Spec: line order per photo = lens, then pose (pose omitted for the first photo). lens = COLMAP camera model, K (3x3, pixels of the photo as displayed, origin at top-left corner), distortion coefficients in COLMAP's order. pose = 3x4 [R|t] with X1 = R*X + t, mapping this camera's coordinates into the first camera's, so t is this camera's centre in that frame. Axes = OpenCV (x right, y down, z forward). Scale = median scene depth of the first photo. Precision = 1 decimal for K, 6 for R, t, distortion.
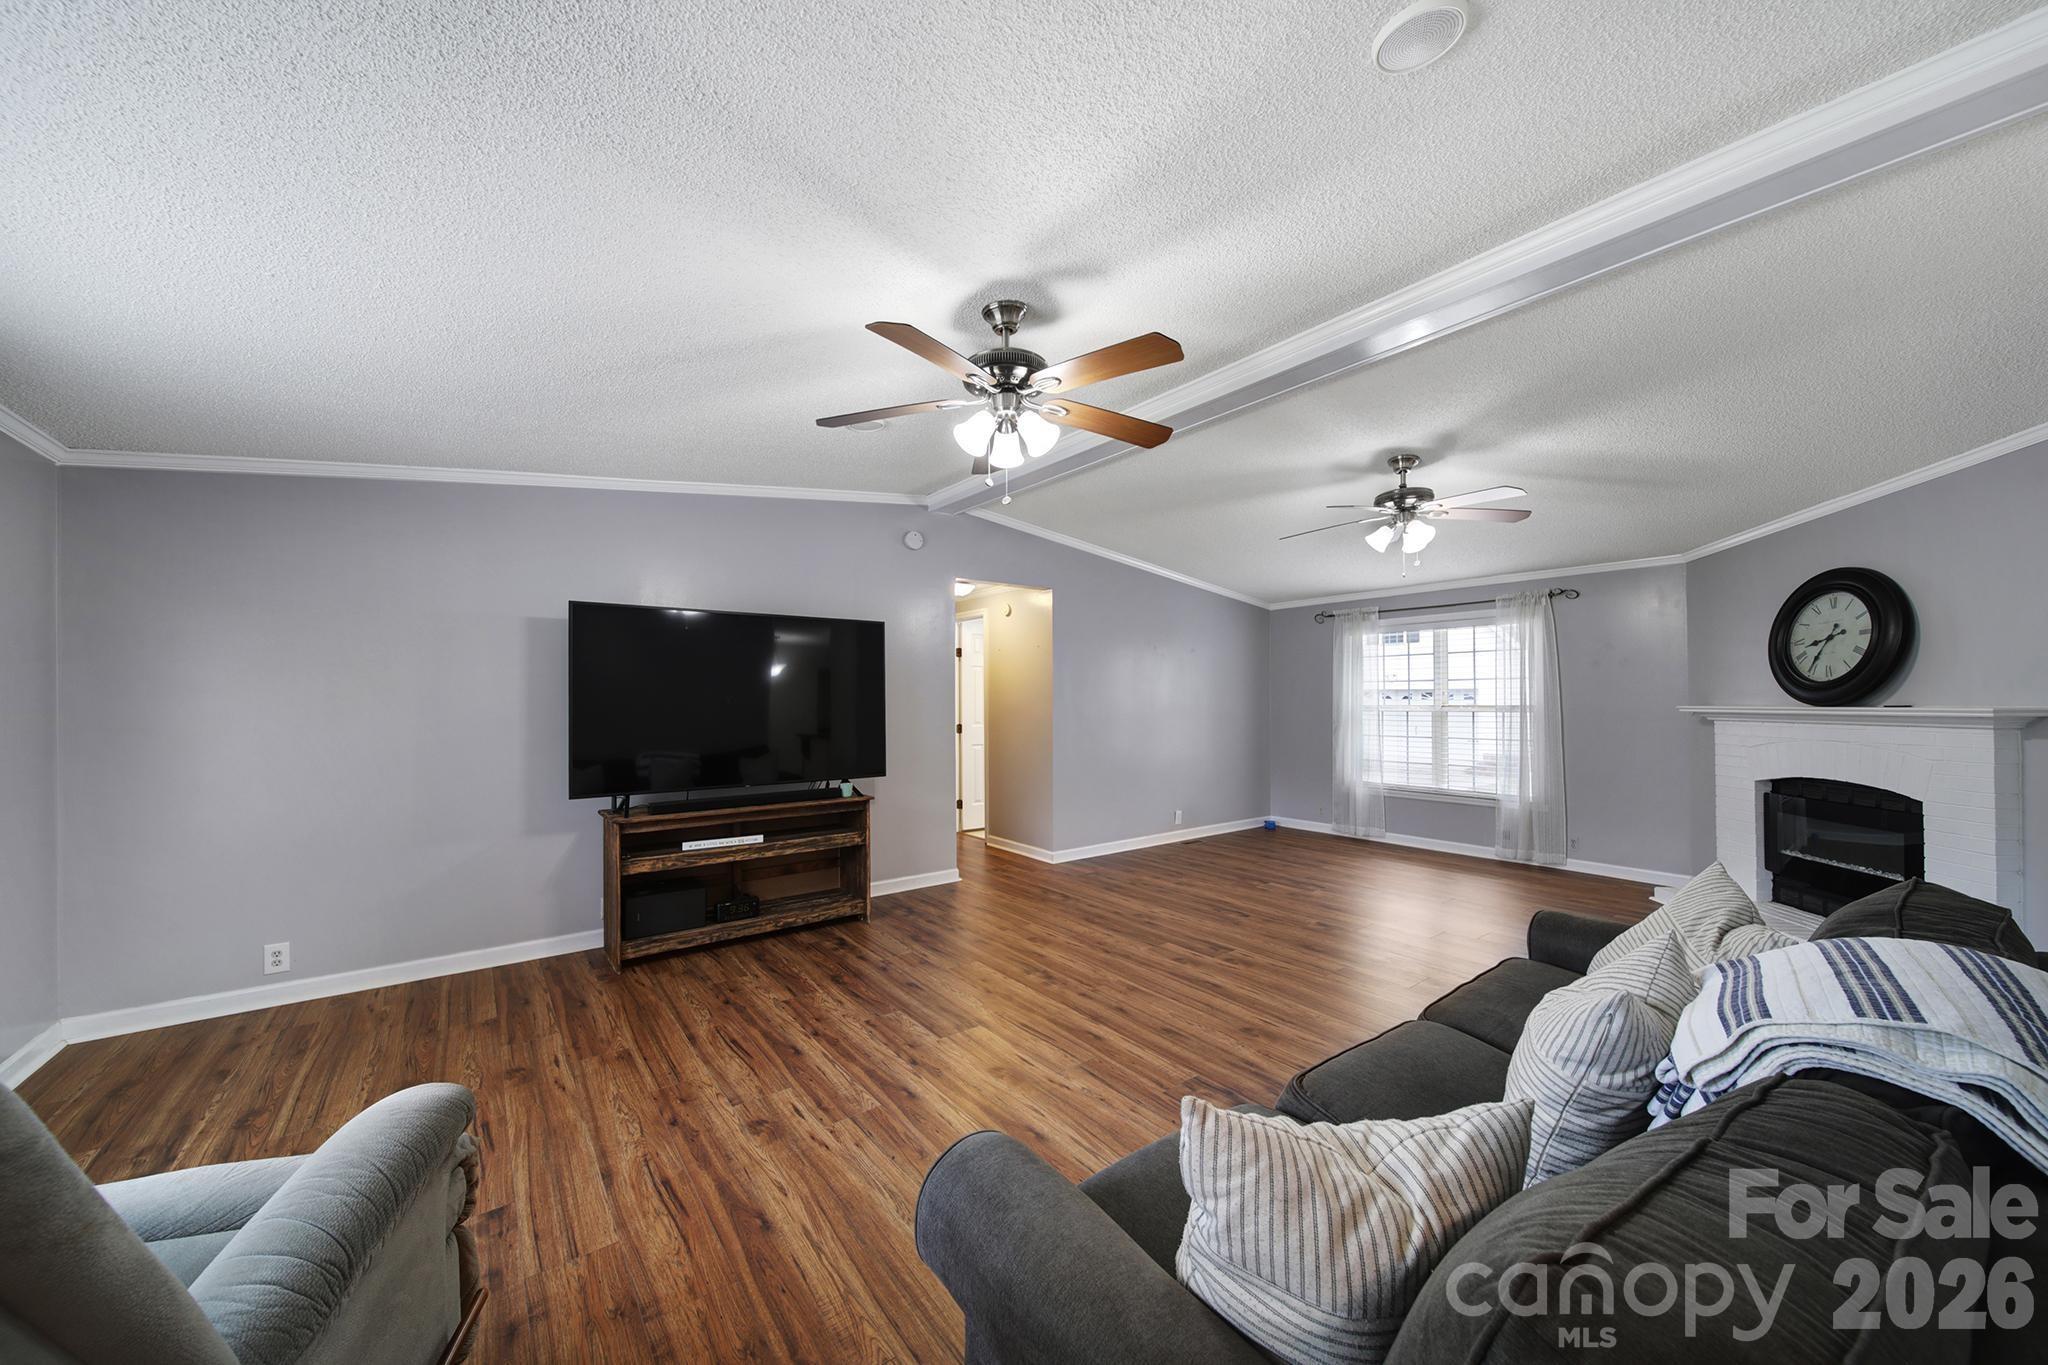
lens RADIAL K [[727.9, 0, 1019.4], [0, 727.9, 690.8], [0, 0, 1]] dist [-0.002483, -0.000621]
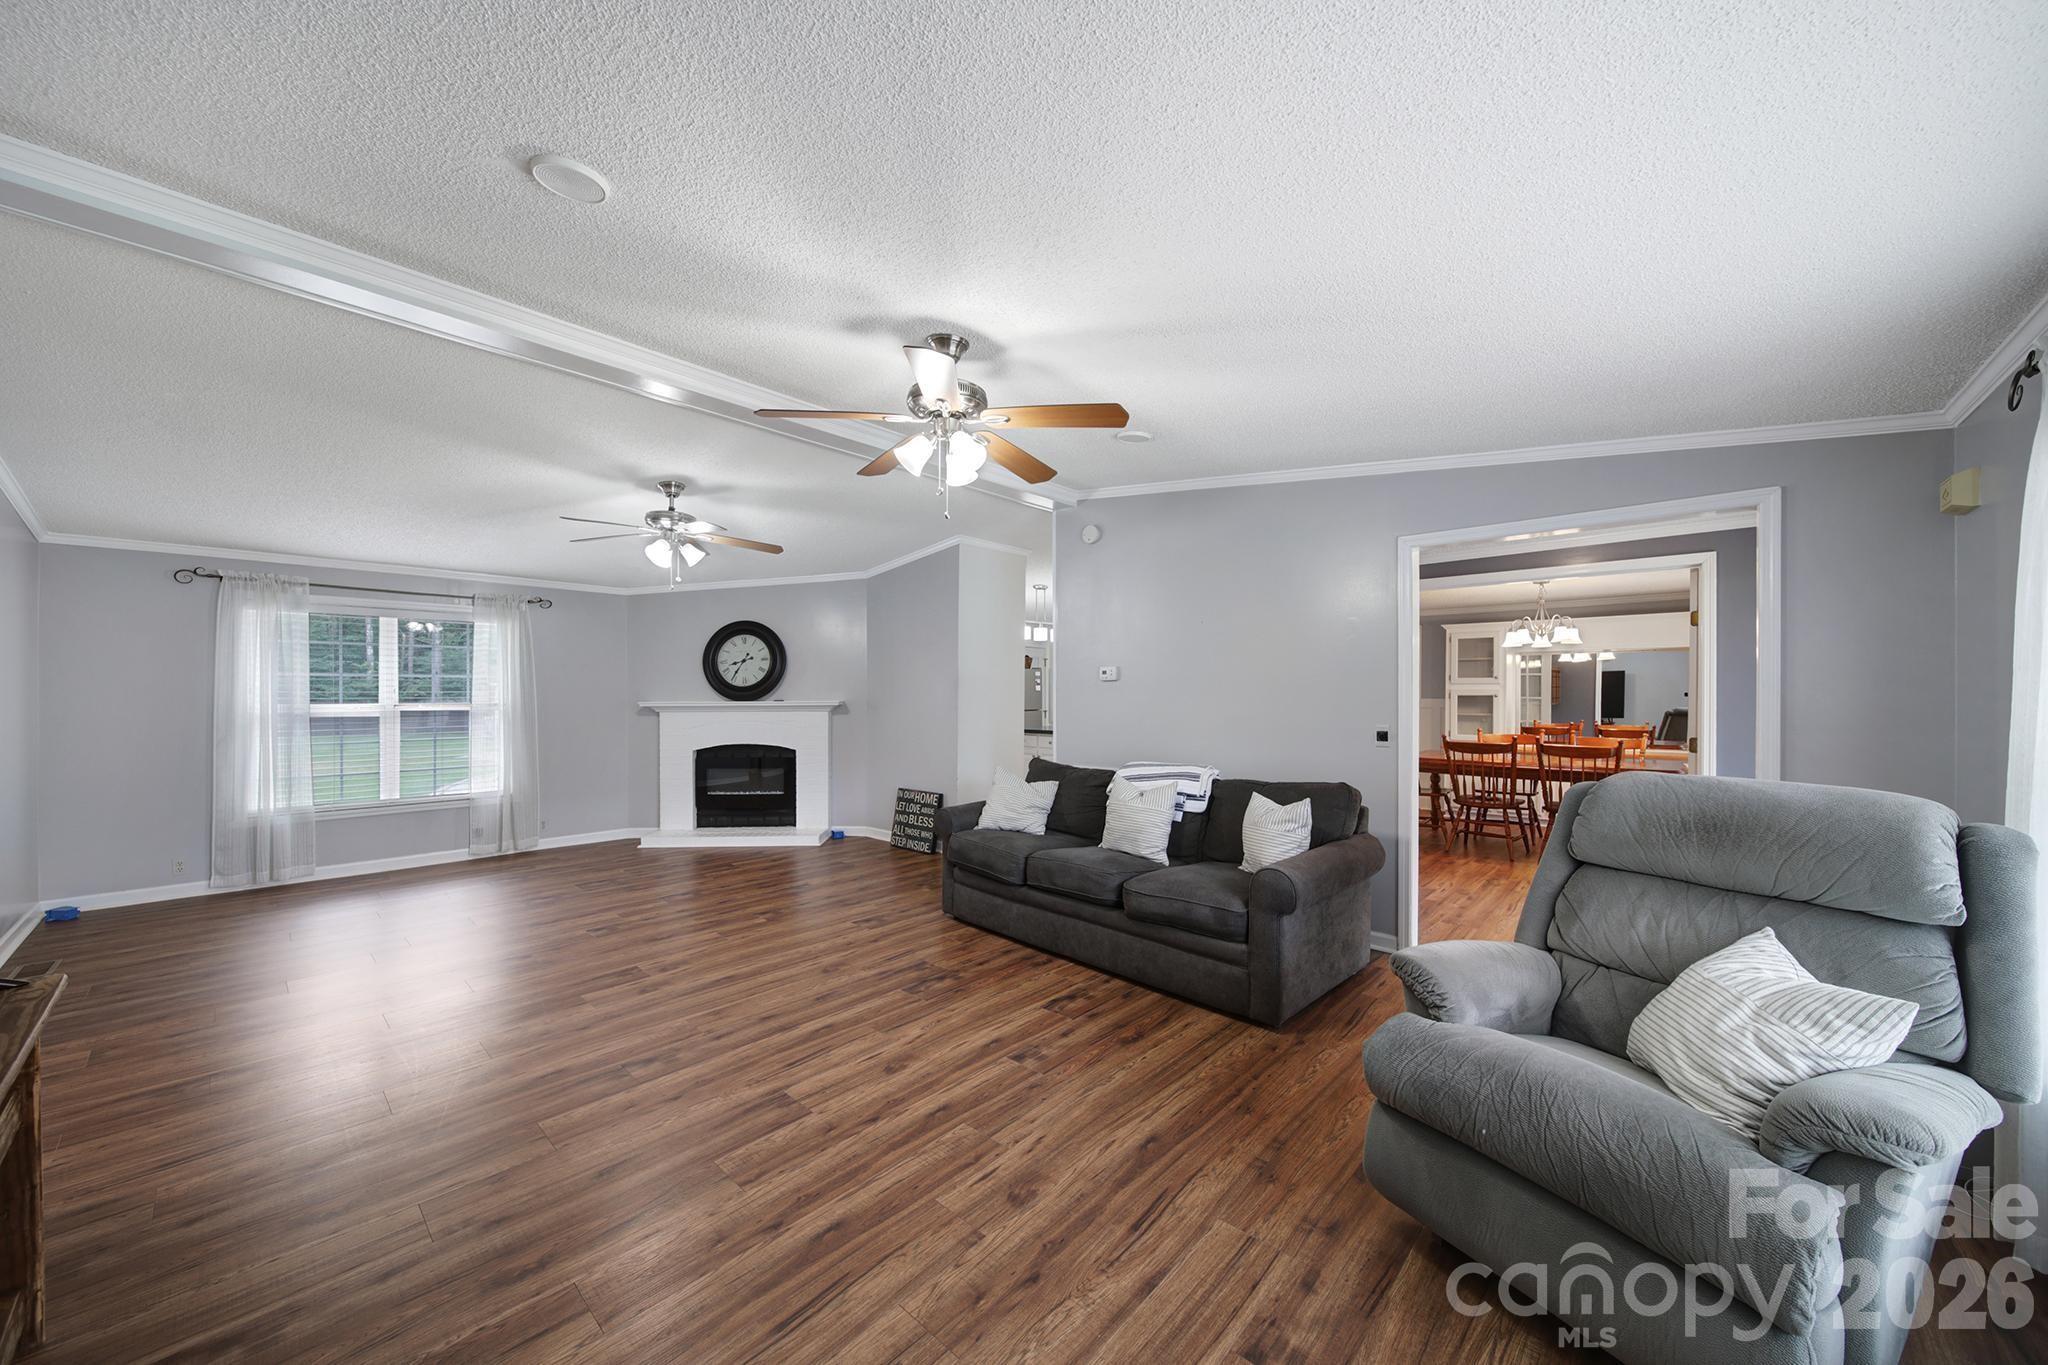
lens RADIAL K [[727.9, 0, 1025.2], [0, 727.9, 695.5], [0, 0, 1]] dist [-0.002483, -0.000621]
pose [[-0.180445, 0.002395, 0.983582, -0.782980], [-0.009389, 0.999947, -0.004157, 0.010038], [-0.983540, -0.009985, -0.180413, 0.753810]]
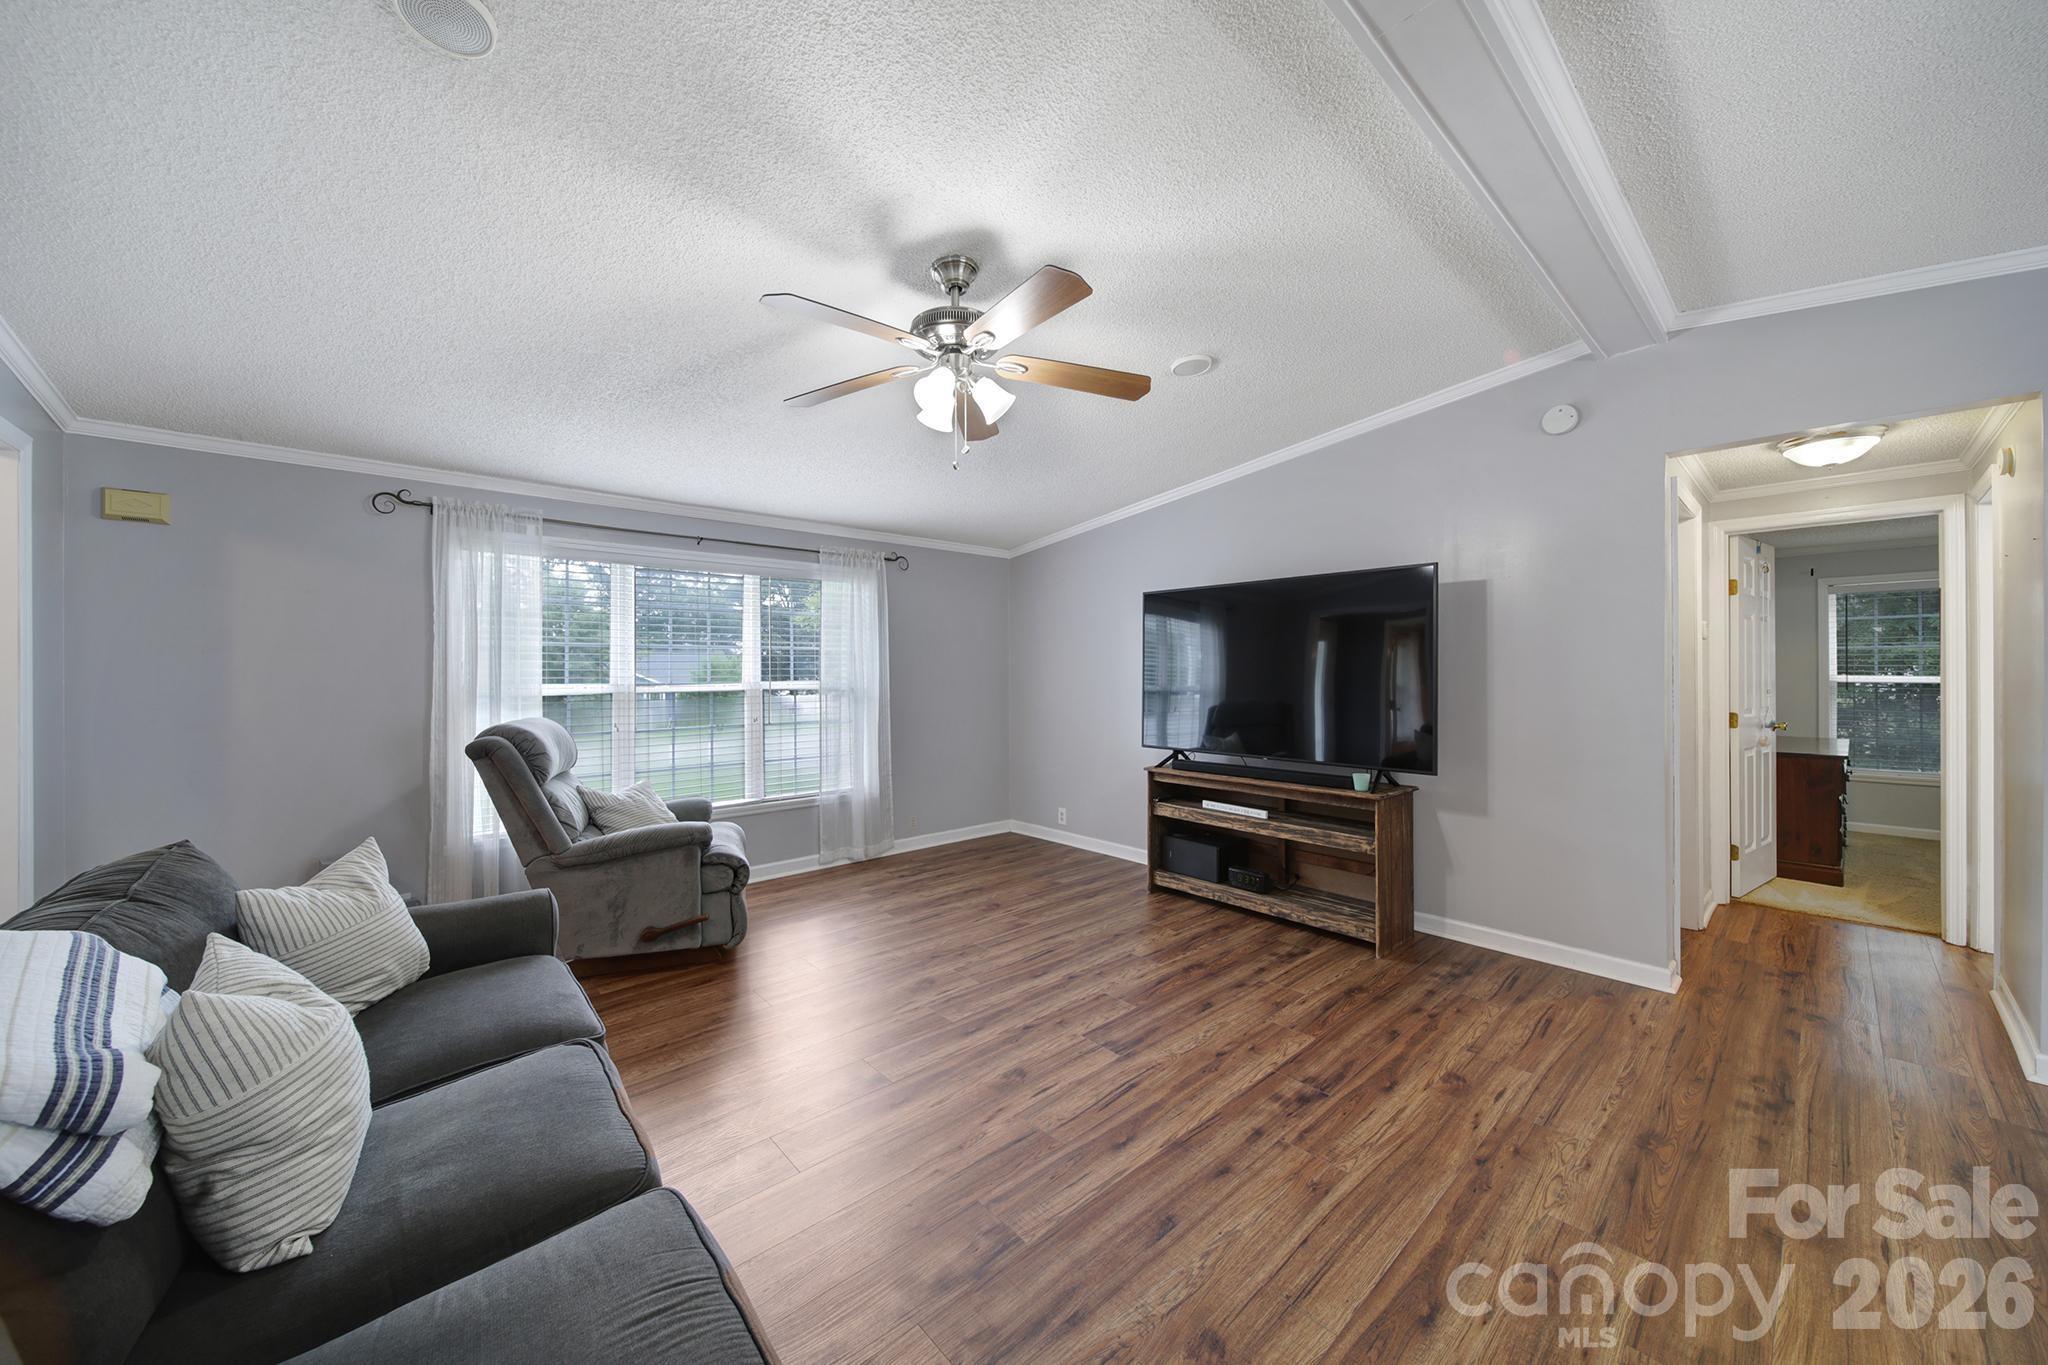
lens RADIAL K [[727.9, 0, 1019.6], [0, 727.9, 671.7], [0, 0, 1]] dist [-0.002483, -0.000621]
pose [[0.078666, 0.005881, -0.996884, 0.665407], [0.013949, 0.999878, 0.006999, 0.003950], [0.996803, -0.014456, 0.078575, 0.702287]]
